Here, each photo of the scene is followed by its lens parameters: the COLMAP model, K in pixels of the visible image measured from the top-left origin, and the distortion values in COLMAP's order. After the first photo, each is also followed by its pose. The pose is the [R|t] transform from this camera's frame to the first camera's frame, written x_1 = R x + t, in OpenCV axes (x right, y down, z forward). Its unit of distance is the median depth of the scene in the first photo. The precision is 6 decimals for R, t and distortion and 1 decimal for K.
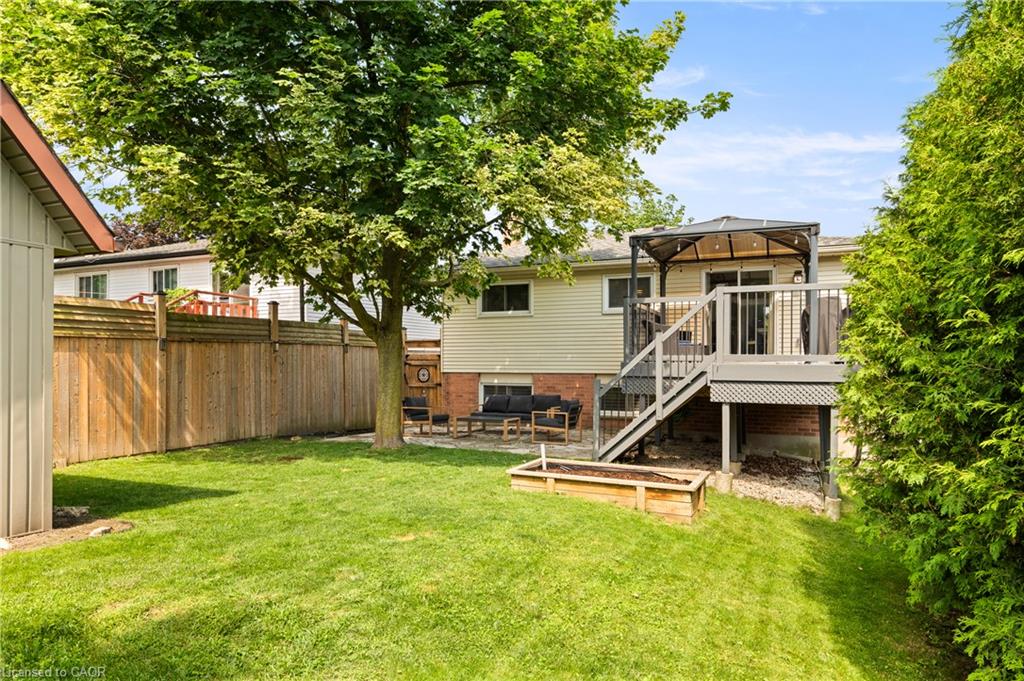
lens RADIAL K [[640.2, 0, 509.7], [0, 640.2, 356.9], [0, 0, 1]] dist [0.007699, 0.001150]
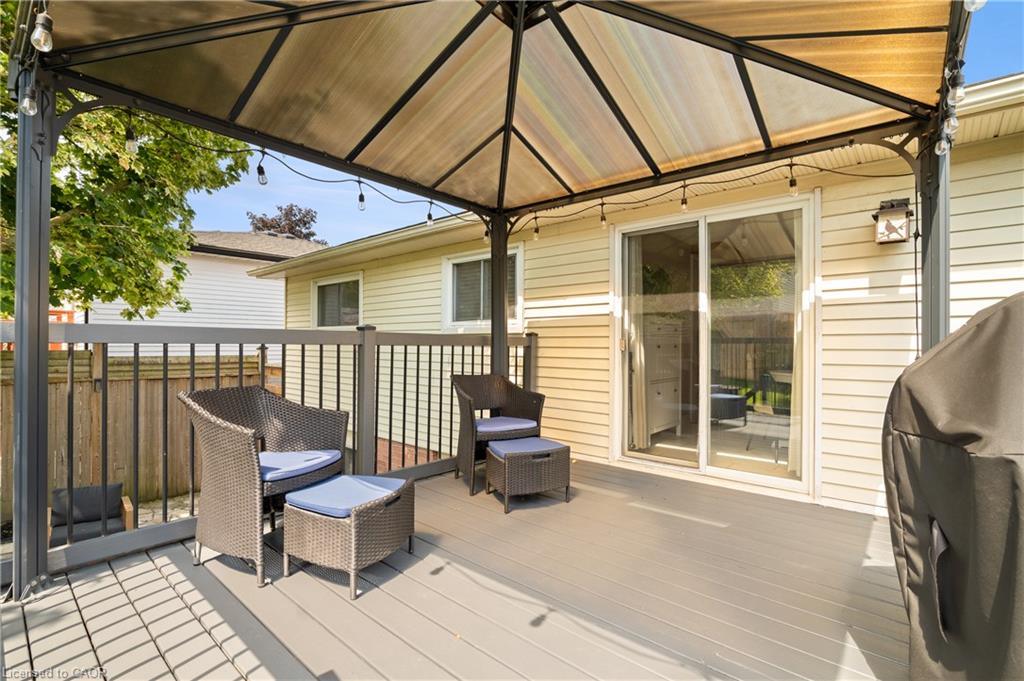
lens RADIAL K [[475.4, 0, 512.0], [0, 475.4, 340.5], [0, 0, 1]] dist [-0.003008, -0.000403]
pose [[0.958520, 0.001456, -0.285021, 0.592197], [-0.000983, 0.999998, 0.001805, -0.121314], [0.285023, -0.001450, 0.958520, 1.277125]]
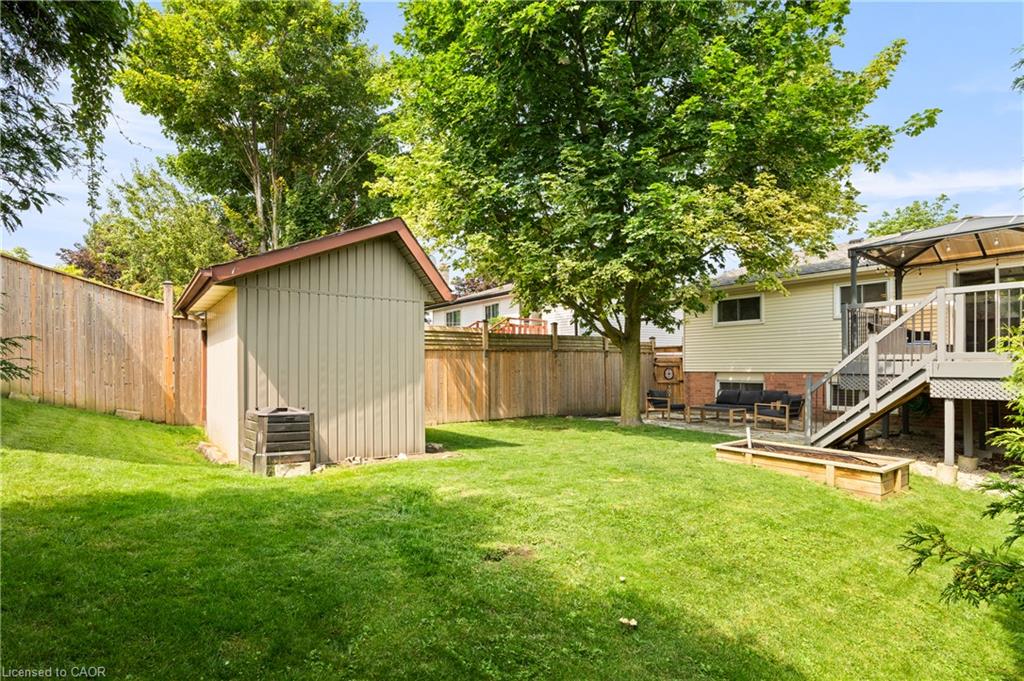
lens RADIAL K [[499.7, 0, 487.1], [0, 499.7, 365.8], [0, 0, 1]] dist [-0.002483, -0.000475]
pose [[0.867812, -0.006060, -0.496855, 0.102326], [0.010471, 0.999927, 0.006092, 0.005608], [0.496781, -0.010490, 0.867812, -0.101416]]
